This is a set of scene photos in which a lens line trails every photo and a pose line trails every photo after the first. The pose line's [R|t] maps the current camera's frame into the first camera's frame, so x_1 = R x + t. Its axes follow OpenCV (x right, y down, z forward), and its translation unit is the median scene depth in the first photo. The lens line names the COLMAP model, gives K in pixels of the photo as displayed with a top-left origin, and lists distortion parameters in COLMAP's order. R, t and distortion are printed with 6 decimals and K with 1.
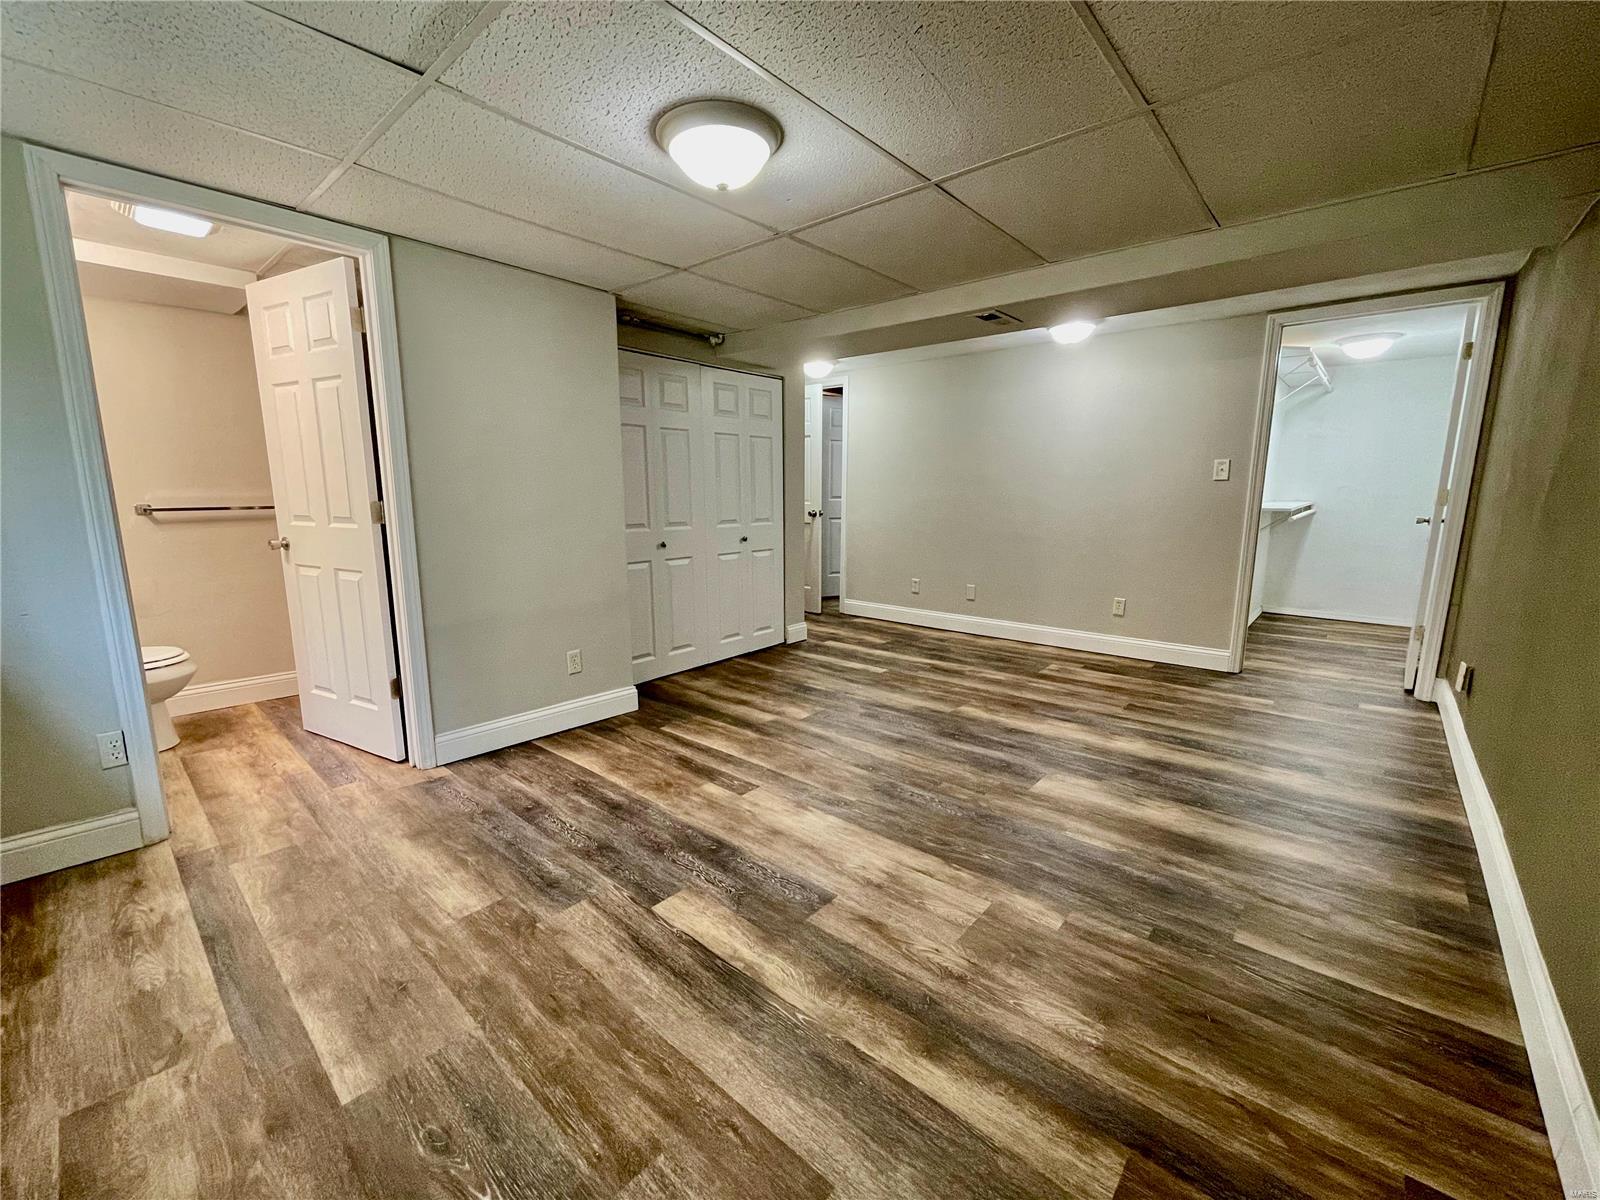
lens RADIAL K [[652.5, 0, 802.2], [0, 652.5, 596.8], [0, 0, 1]] dist [-0.000536, 0.000606]
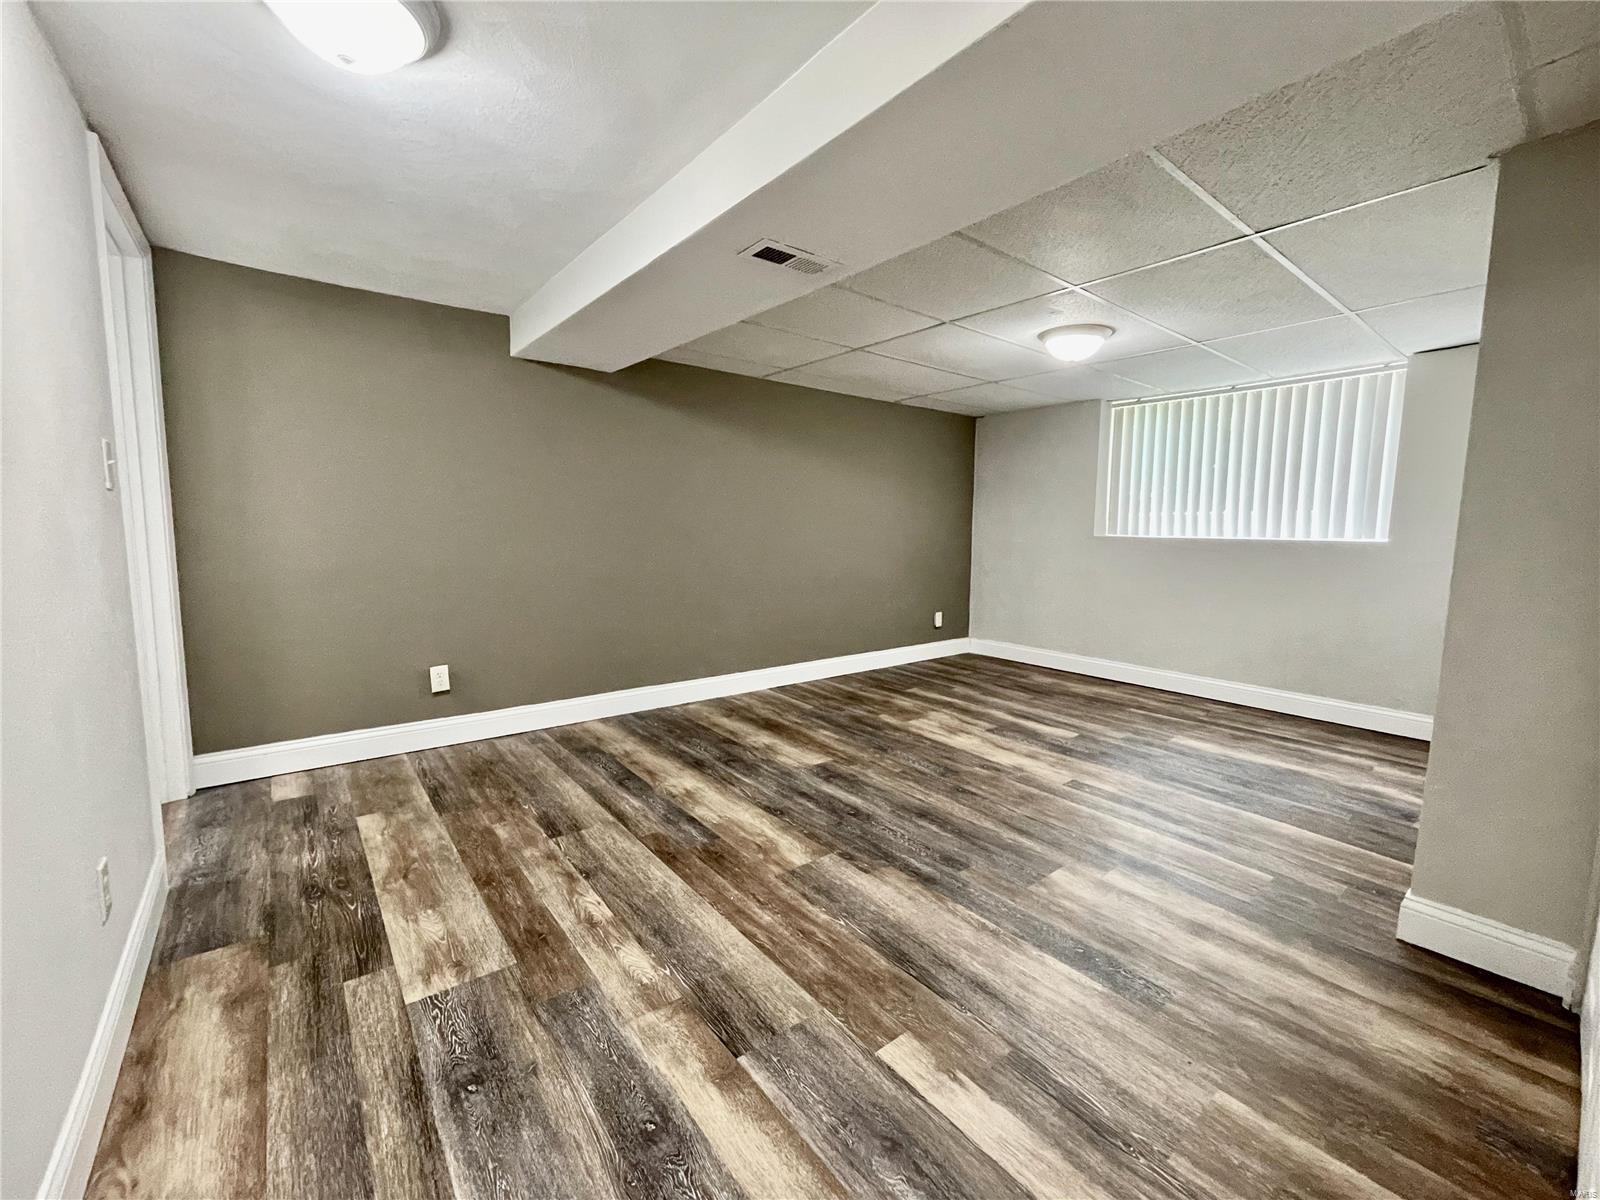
lens RADIAL K [[652.5, 0, 800.9], [0, 652.5, 591.9], [0, 0, 1]] dist [-0.000536, 0.000606]
pose [[-0.984645, -0.028753, 0.172186, 0.161184], [0.017266, 0.965466, 0.259957, -0.276698], [-0.173714, 0.258938, -0.950144, 1.703093]]
